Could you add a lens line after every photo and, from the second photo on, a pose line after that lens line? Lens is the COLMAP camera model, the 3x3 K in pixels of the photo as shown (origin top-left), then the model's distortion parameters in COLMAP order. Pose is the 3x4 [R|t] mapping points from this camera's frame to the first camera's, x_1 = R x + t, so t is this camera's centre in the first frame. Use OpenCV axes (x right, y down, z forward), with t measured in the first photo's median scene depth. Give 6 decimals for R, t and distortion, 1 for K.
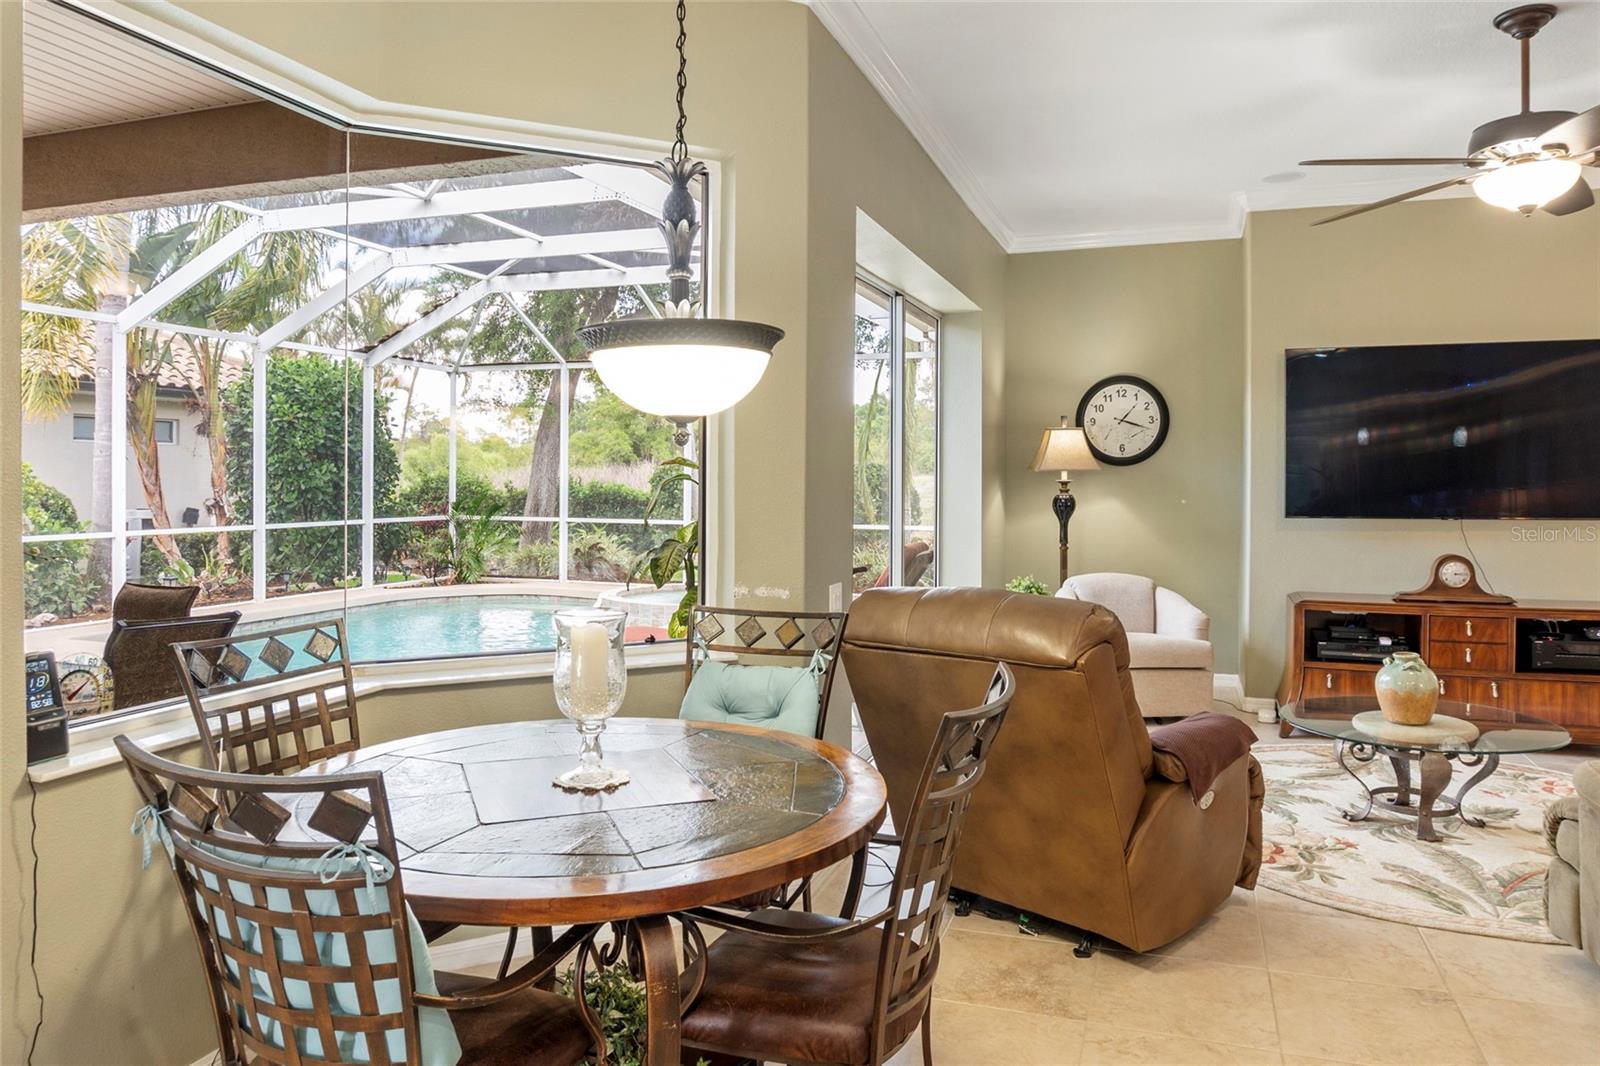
lens RADIAL K [[1083.3, 0, 844.2], [0, 1083.3, 483.3], [0, 0, 1]] dist [-0.013954, -0.004456]
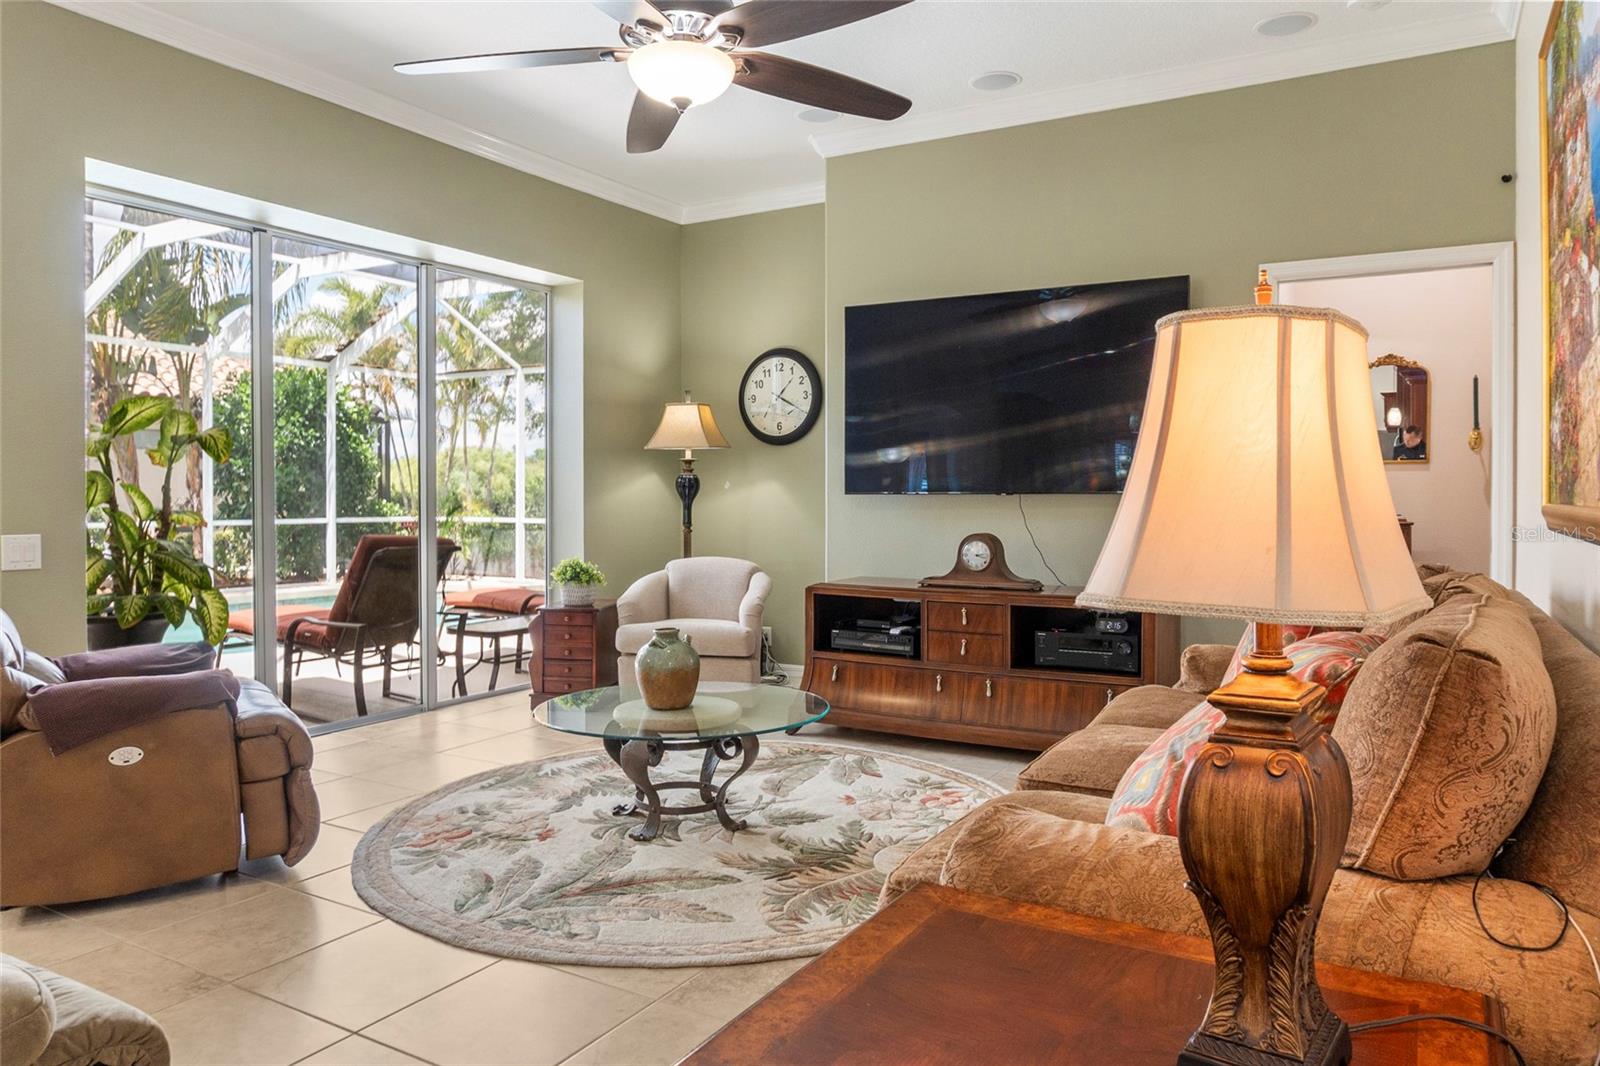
lens RADIAL K [[1086.1, 0, 801.7], [0, 1086.1, 504.2], [0, 0, 1]] dist [-0.013444, -0.004382]
pose [[0.977614, 0.000512, -0.210406, 0.629151], [0.000184, 0.999995, 0.003285, 0.041689], [0.210406, -0.003250, 0.977609, 0.122648]]
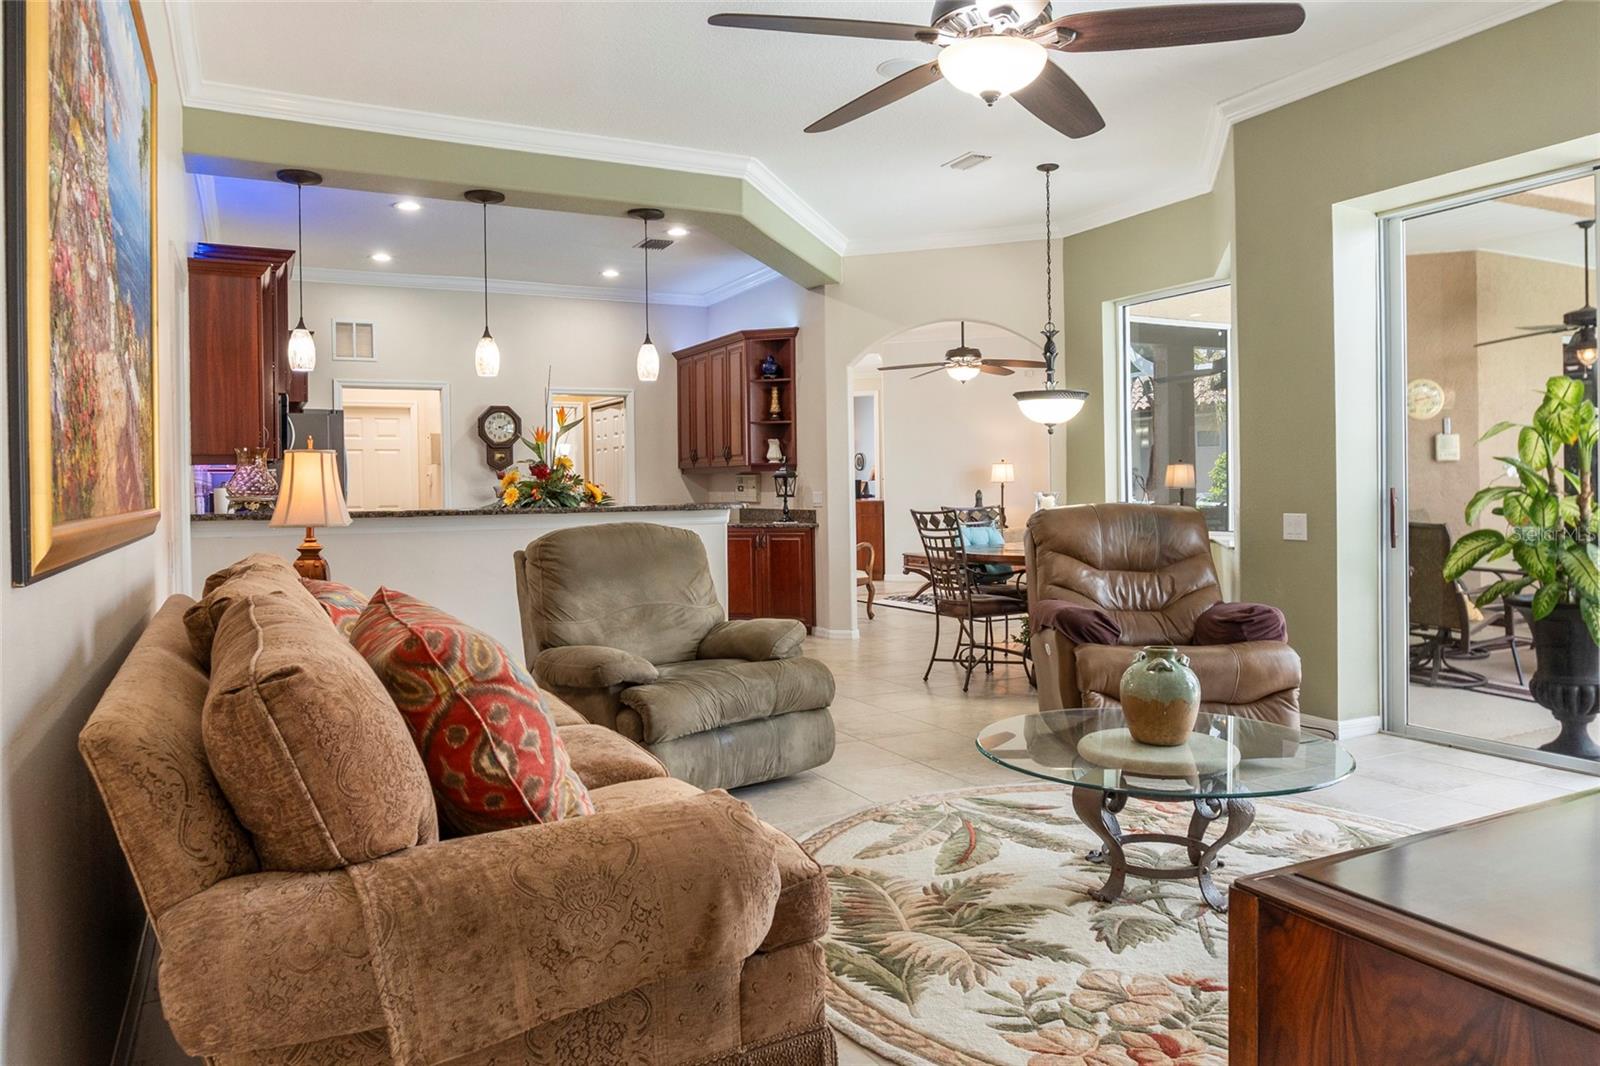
lens RADIAL K [[1086.1, 0, 801.7], [0, 1086.1, 504.2], [0, 0, 1]] dist [-0.013444, -0.004382]
pose [[-0.707941, 0.020347, -0.705978, 0.934987], [0.007129, 0.999740, 0.021665, 0.032910], [0.706236, 0.010304, -0.707902, 1.040825]]
